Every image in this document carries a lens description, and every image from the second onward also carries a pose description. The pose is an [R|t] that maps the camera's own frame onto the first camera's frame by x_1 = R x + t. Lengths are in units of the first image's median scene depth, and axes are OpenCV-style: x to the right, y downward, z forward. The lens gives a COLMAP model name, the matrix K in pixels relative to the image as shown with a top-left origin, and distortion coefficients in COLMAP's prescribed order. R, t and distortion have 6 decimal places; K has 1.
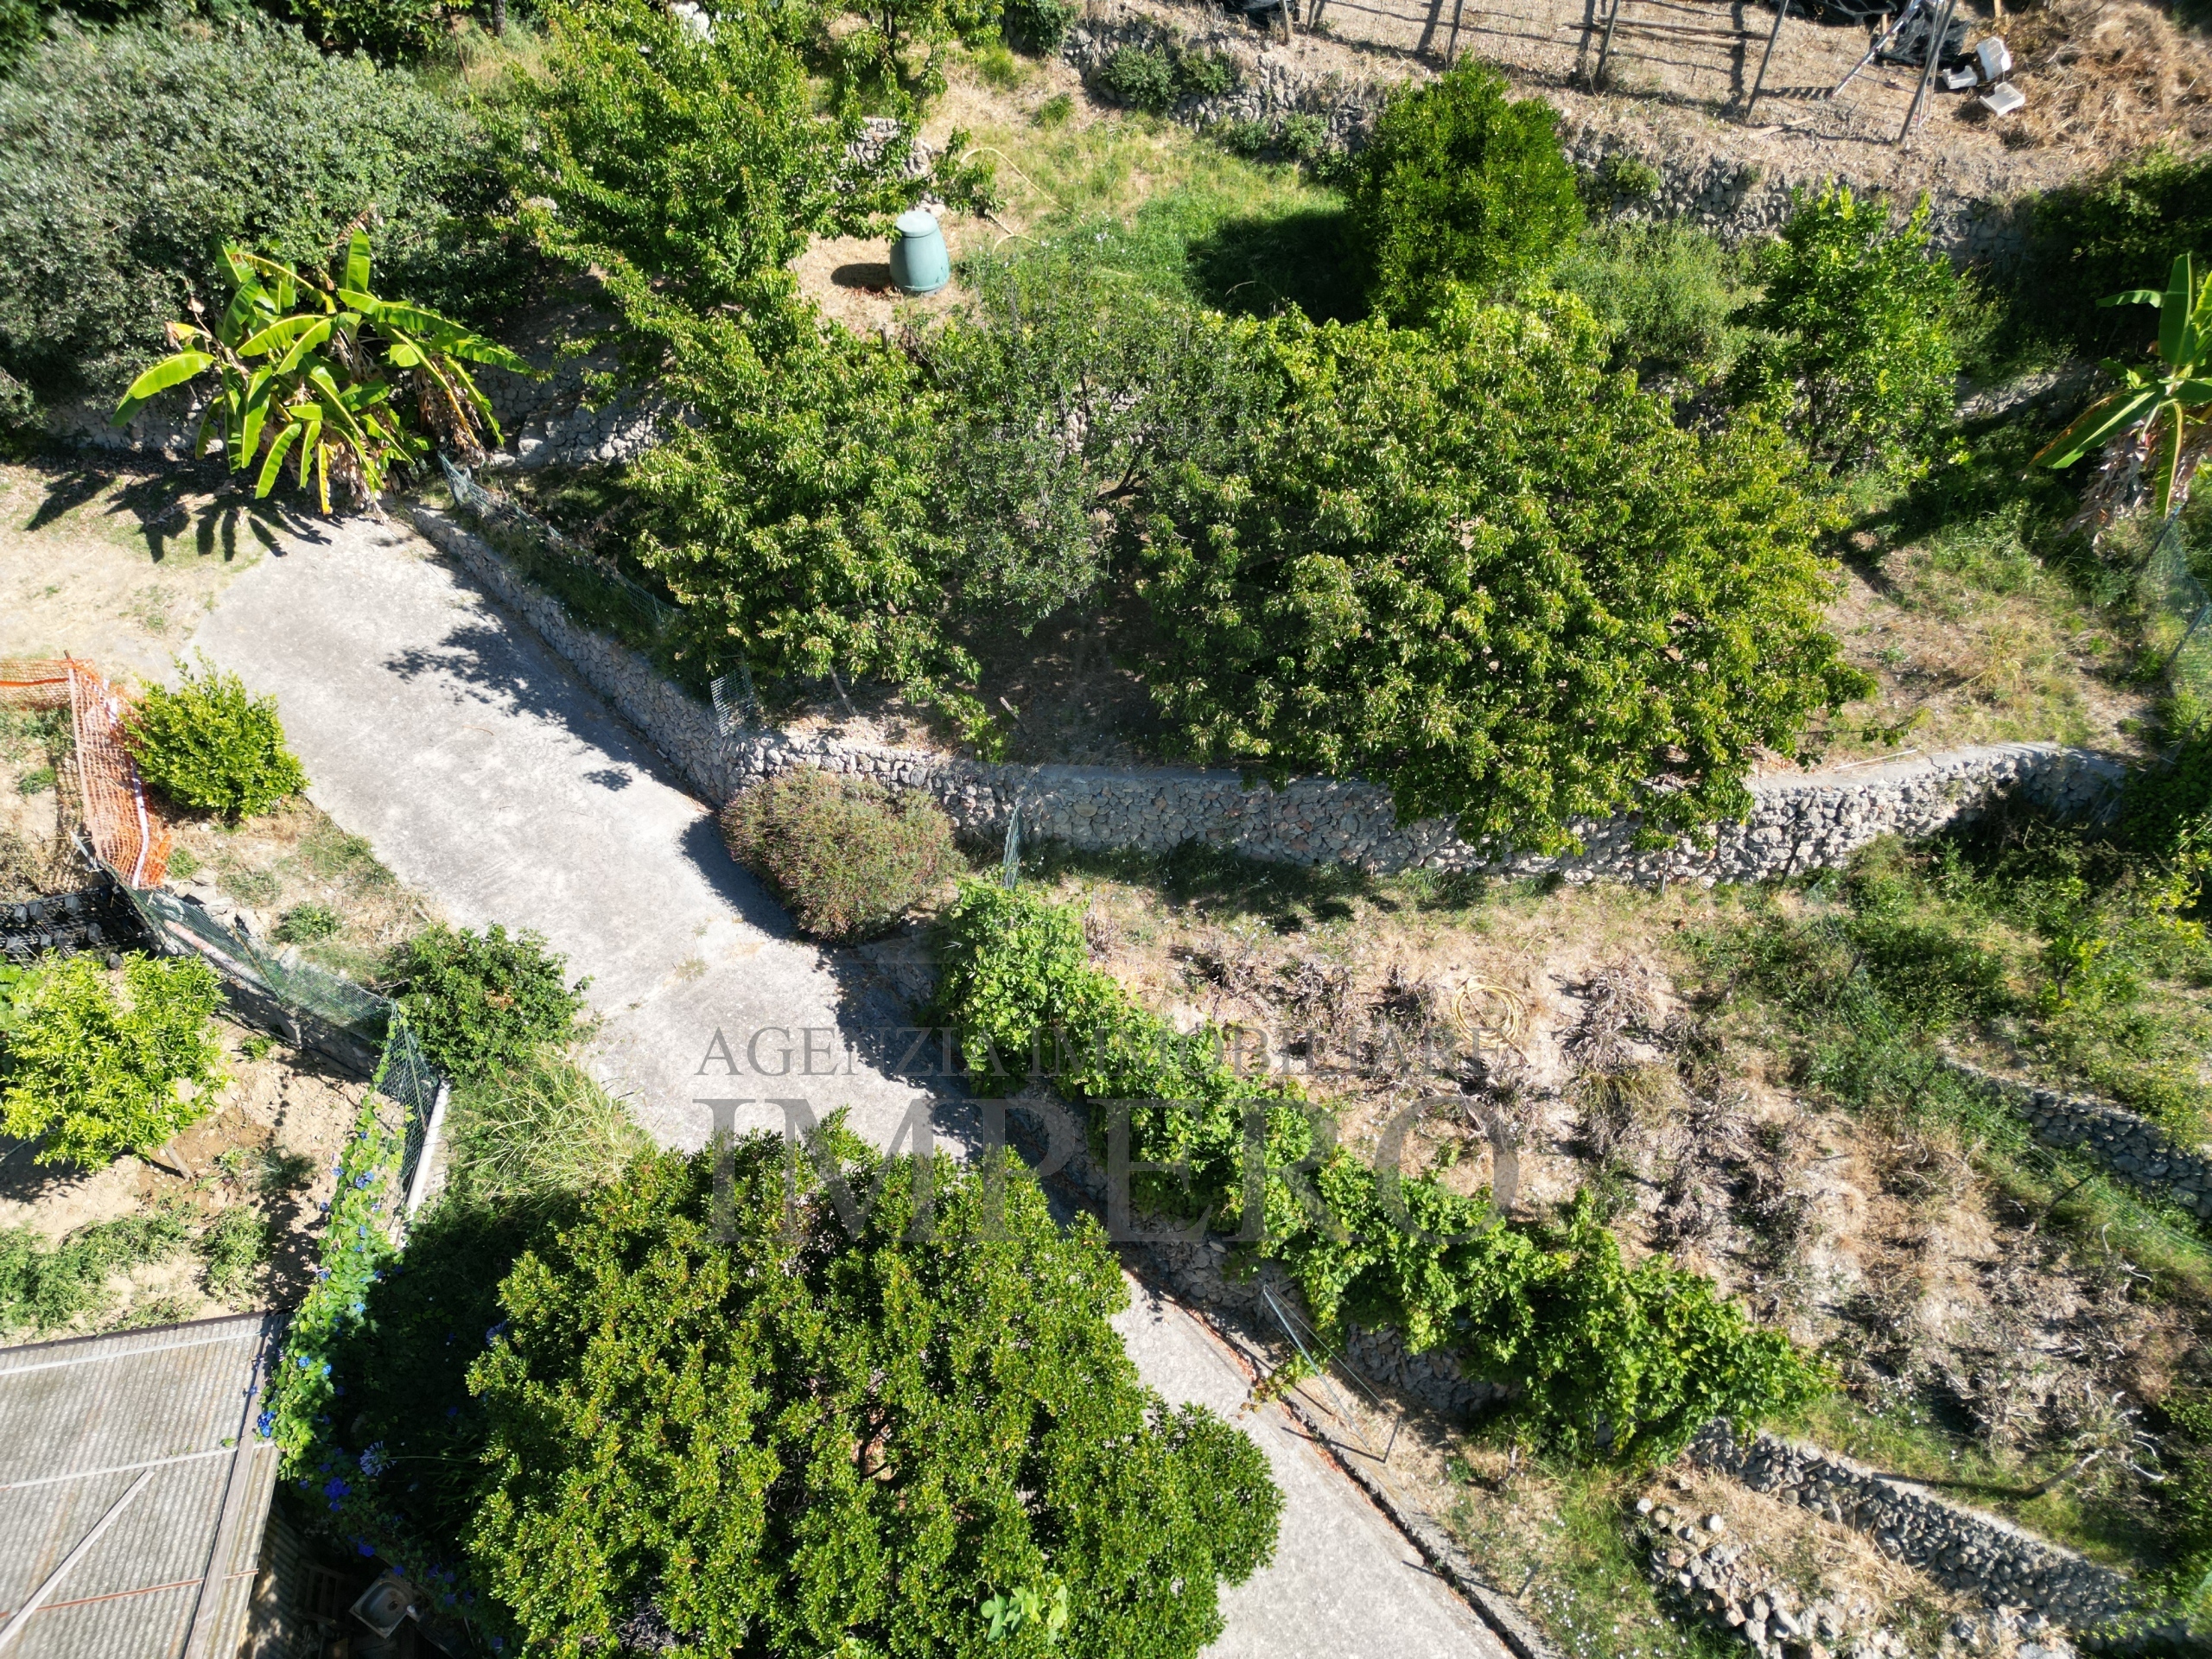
lens RADIAL K [[1552.2, 0, 1115.6], [0, 1552.2, 837.0], [0, 0, 1]] dist [0.074557, -0.076595]
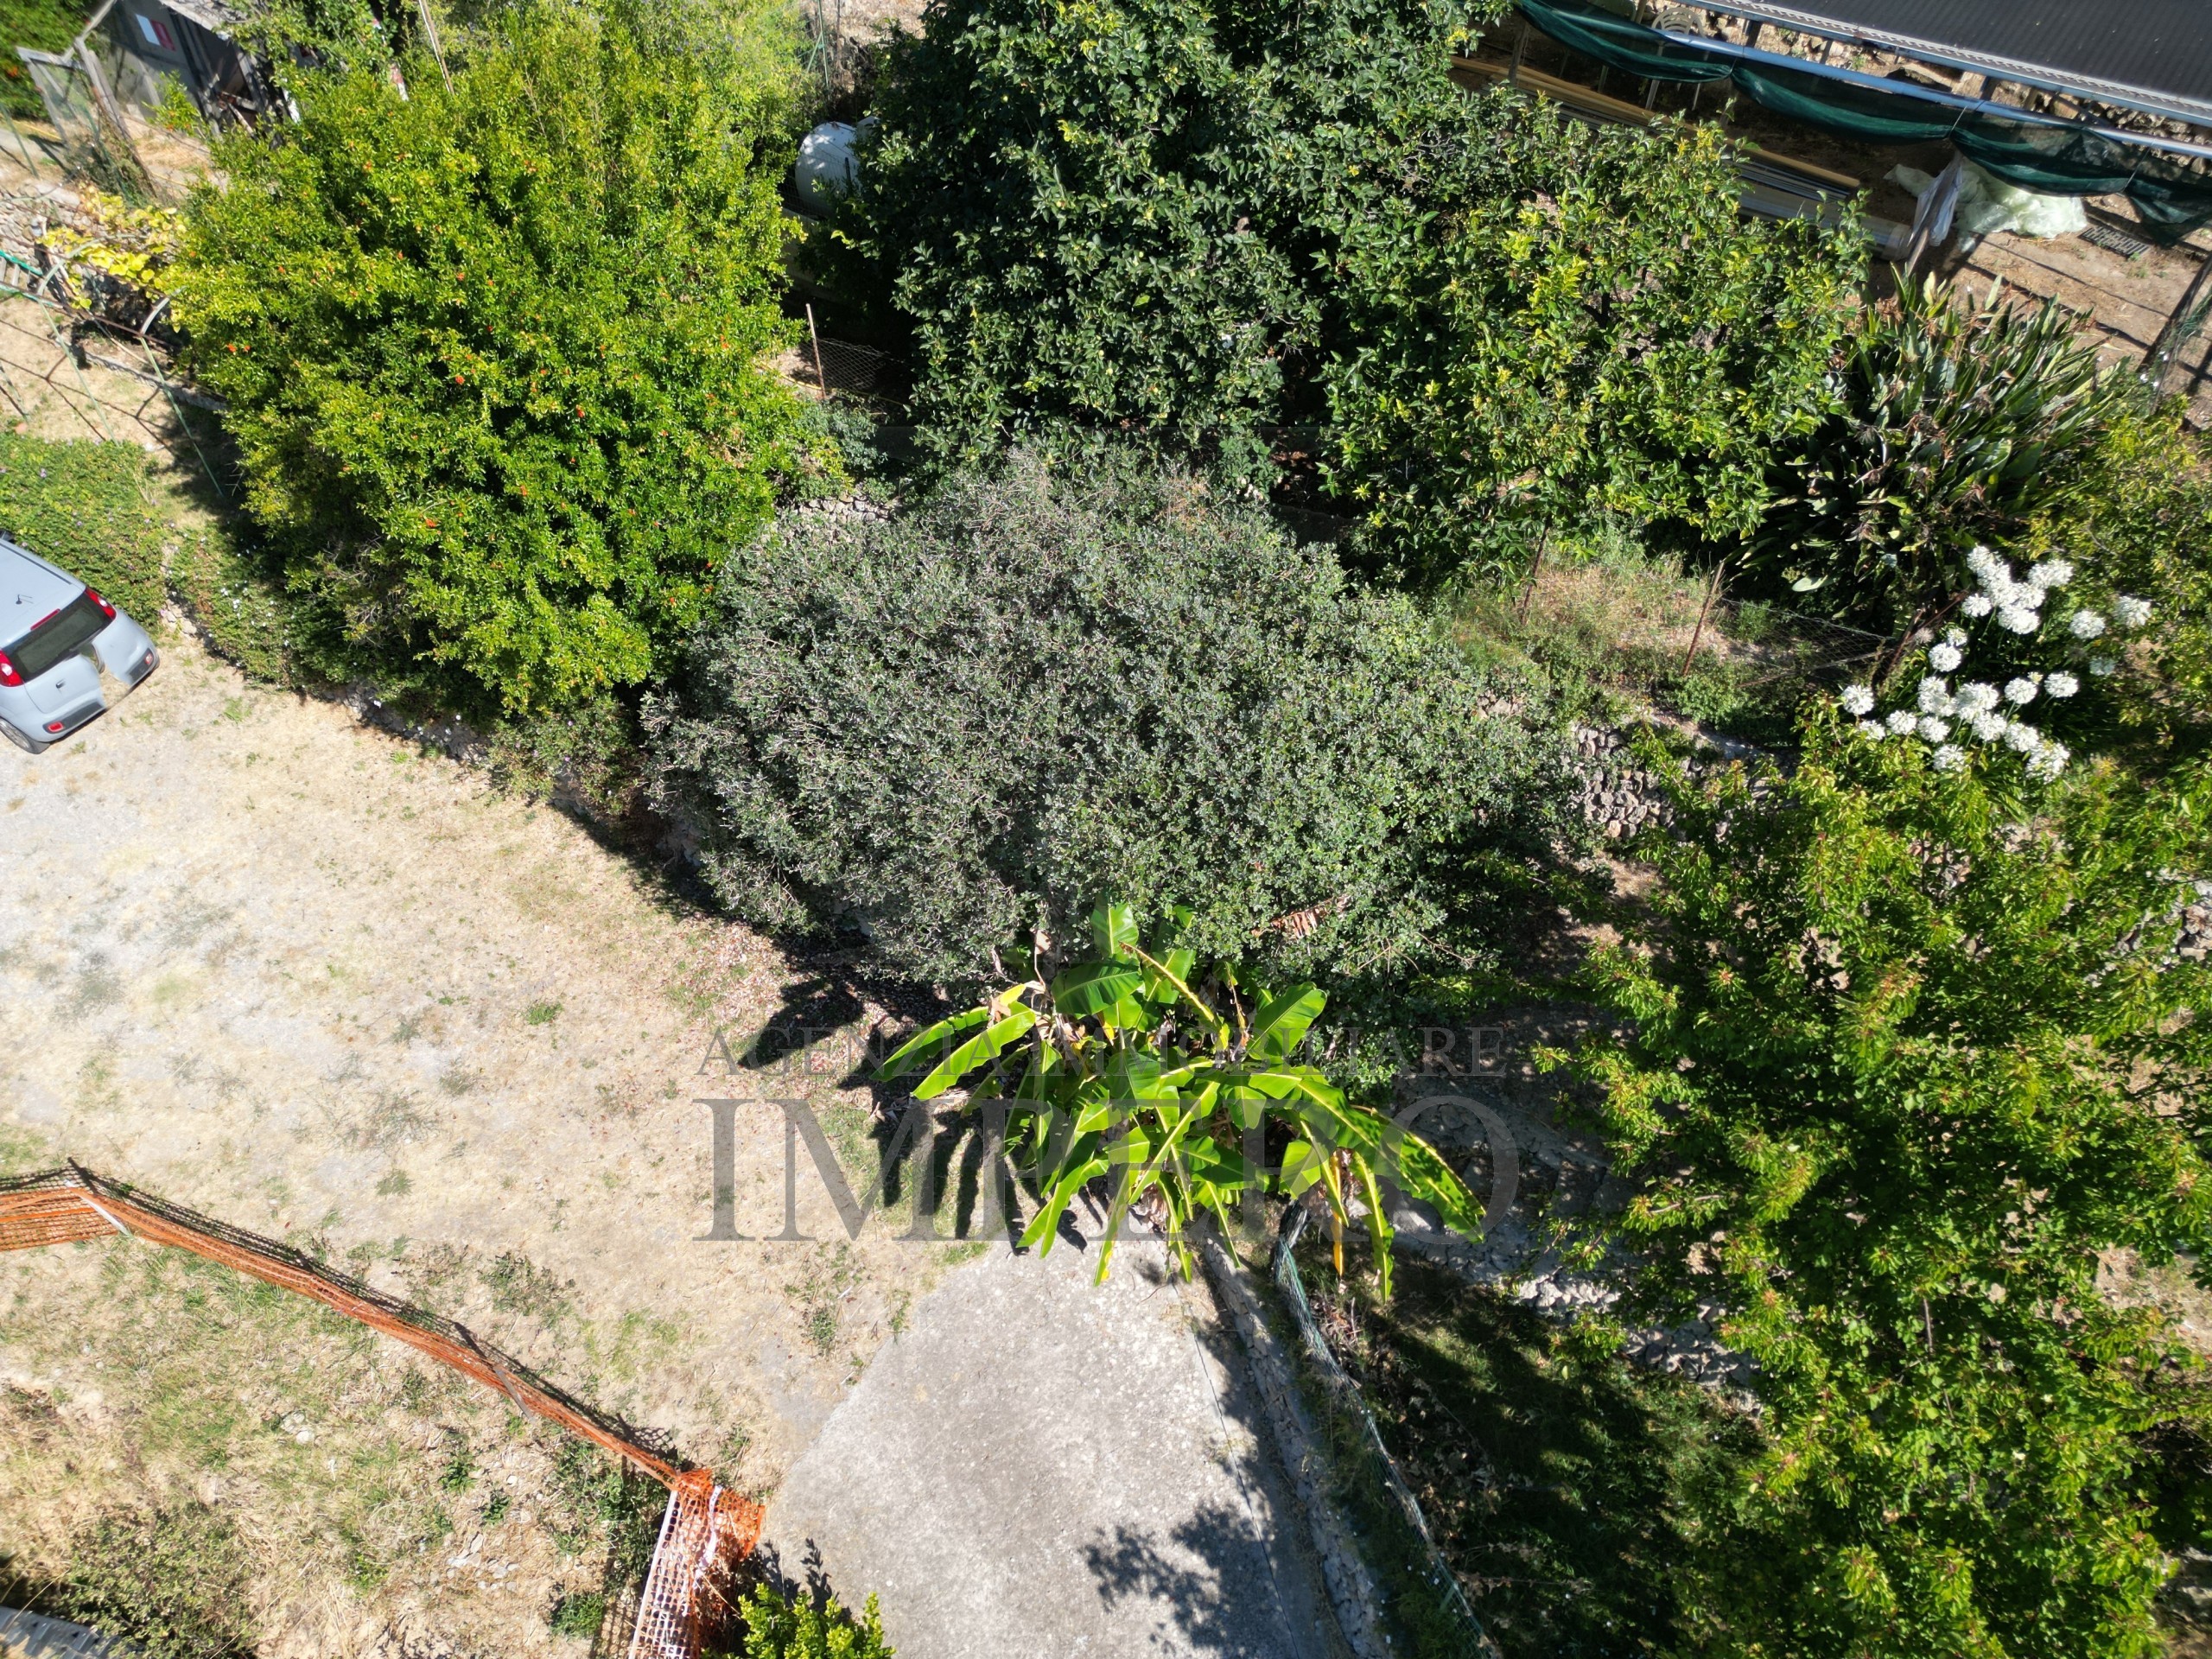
lens RADIAL K [[1542.1, 0, 1114.3], [0, 1542.1, 835.5], [0, 0, 1]] dist [0.071389, -0.061206]
pose [[0.868015, 0.355773, -0.346375, -0.370286], [-0.358761, 0.931635, 0.057860, -0.454453], [0.343280, 0.074043, 0.936310, 0.430713]]
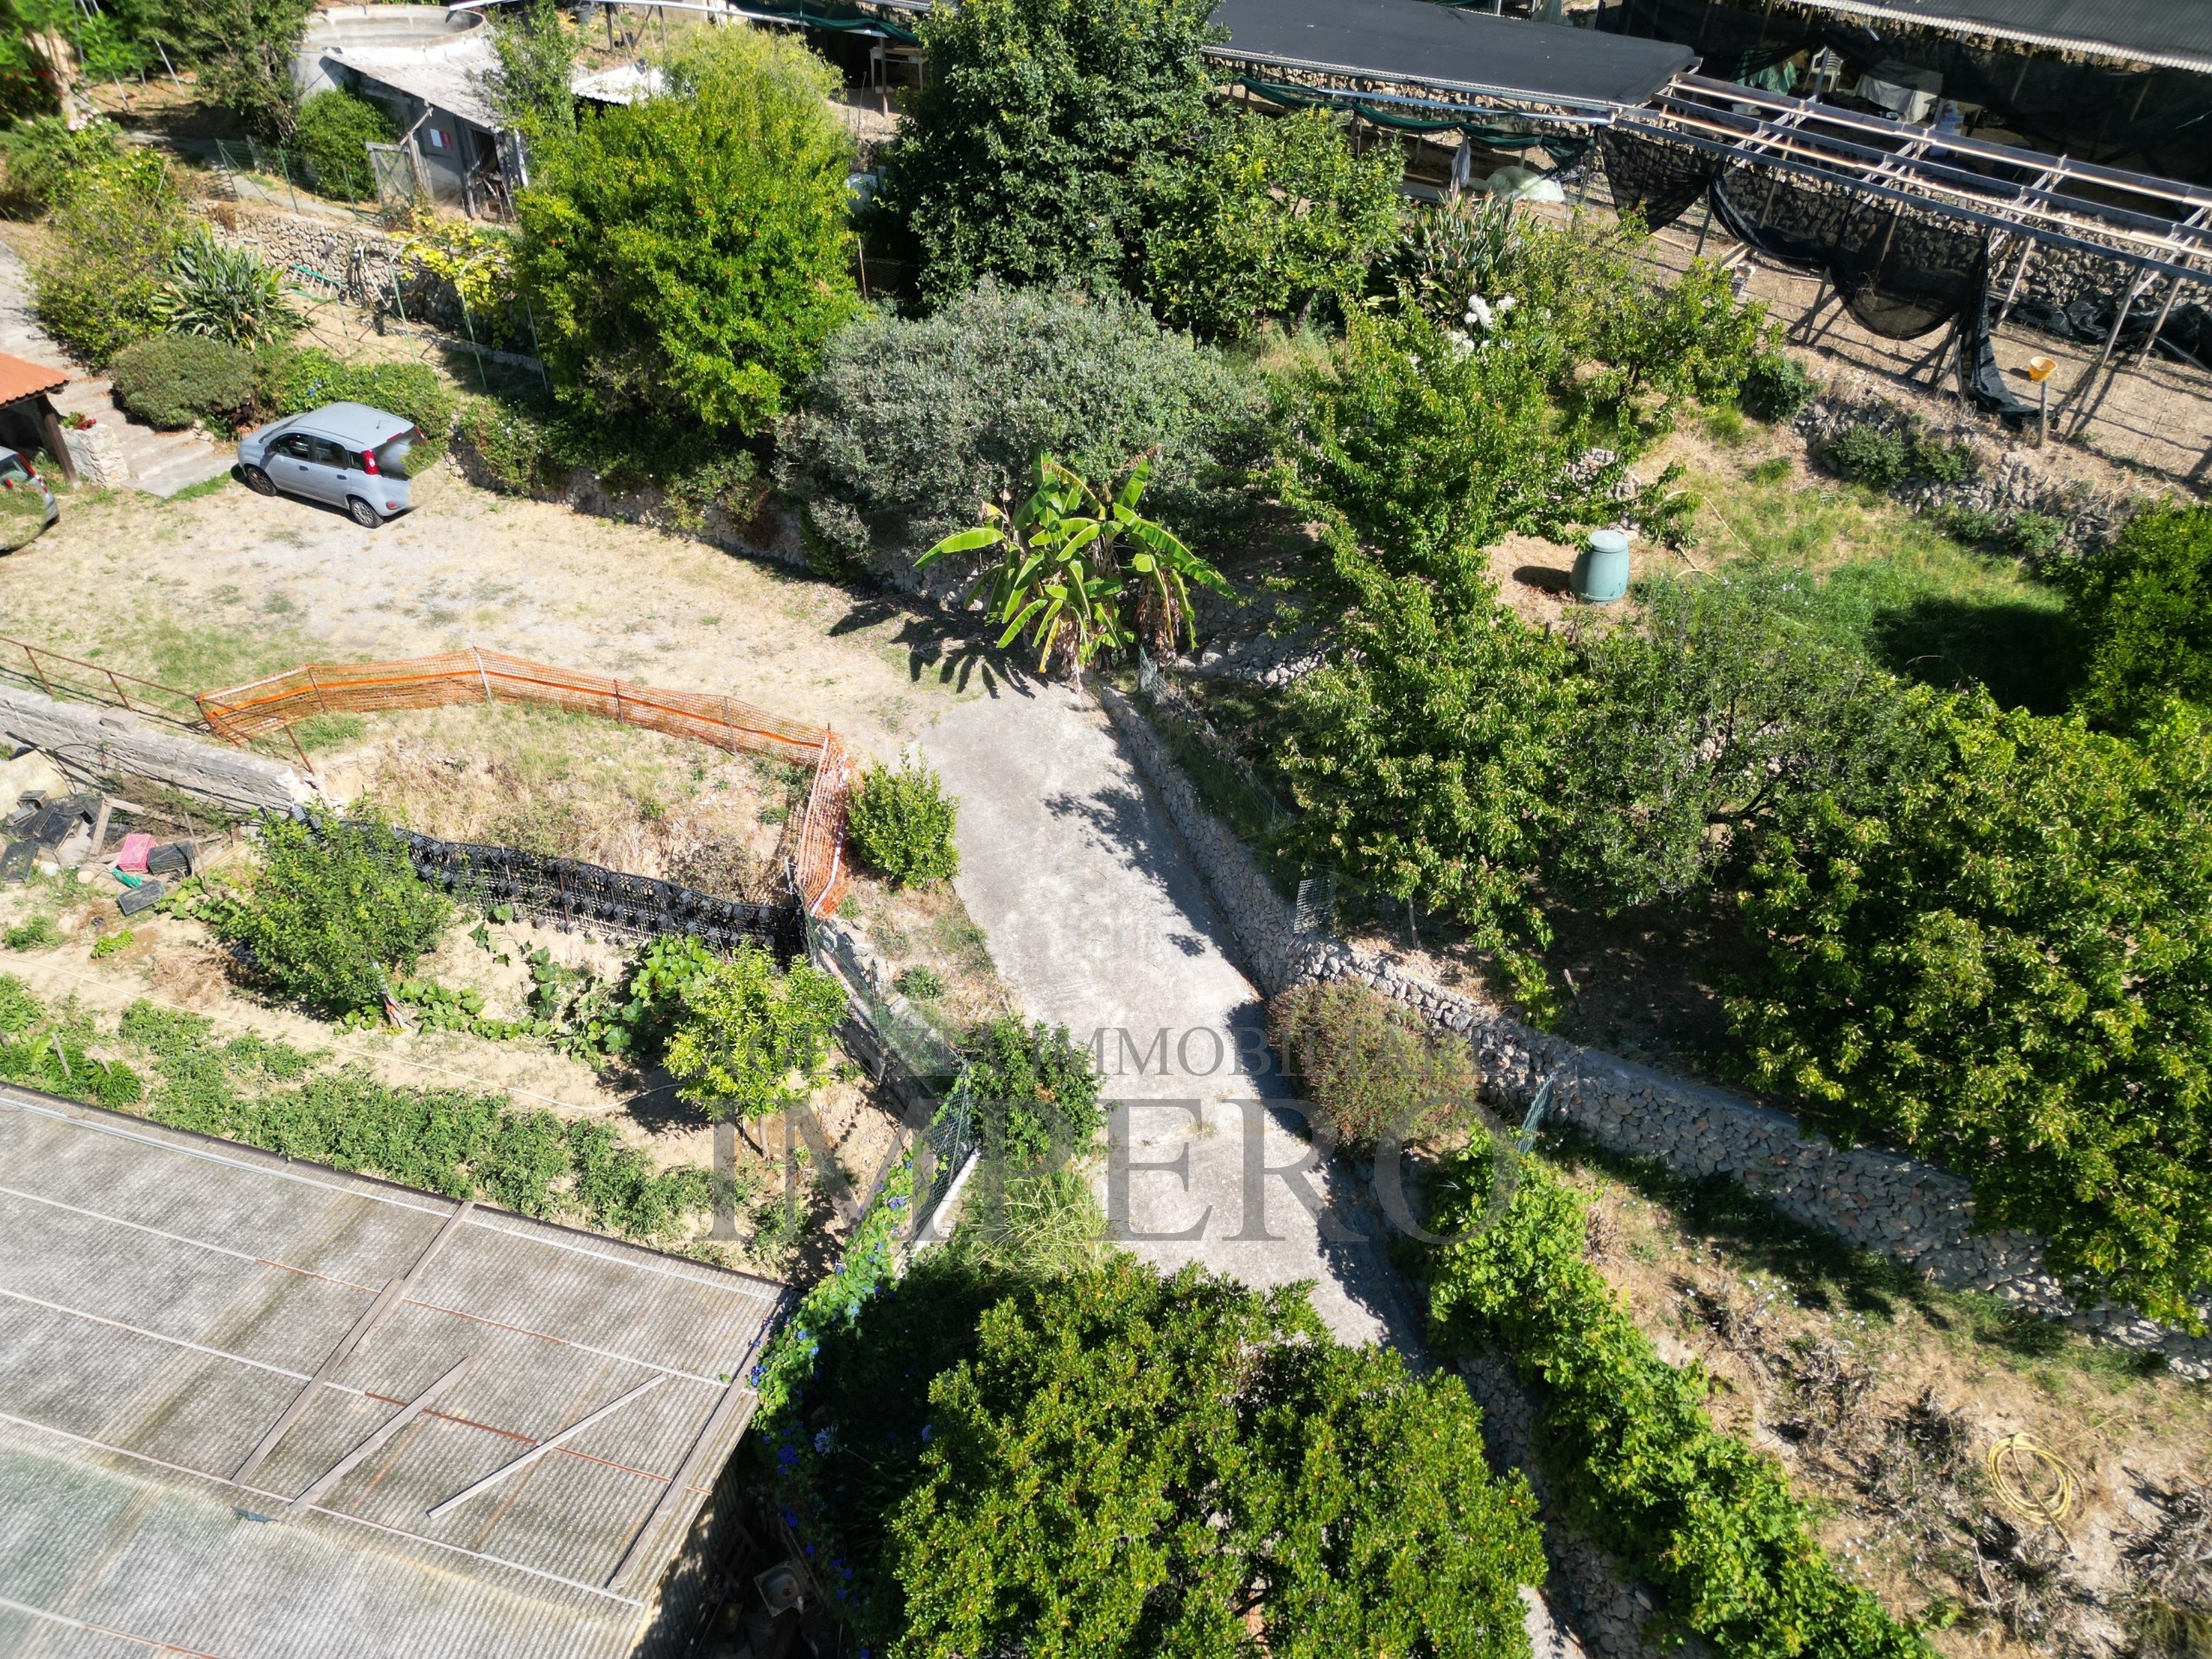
lens RADIAL K [[1542.1, 0, 1114.3], [0, 1542.1, 835.5], [0, 0, 1]] dist [0.071389, -0.061206]
pose [[0.899417, 0.254338, -0.355474, -0.001092], [-0.317894, 0.938804, -0.132628, 0.055080], [0.299988, 0.232291, 0.925229, -0.047355]]
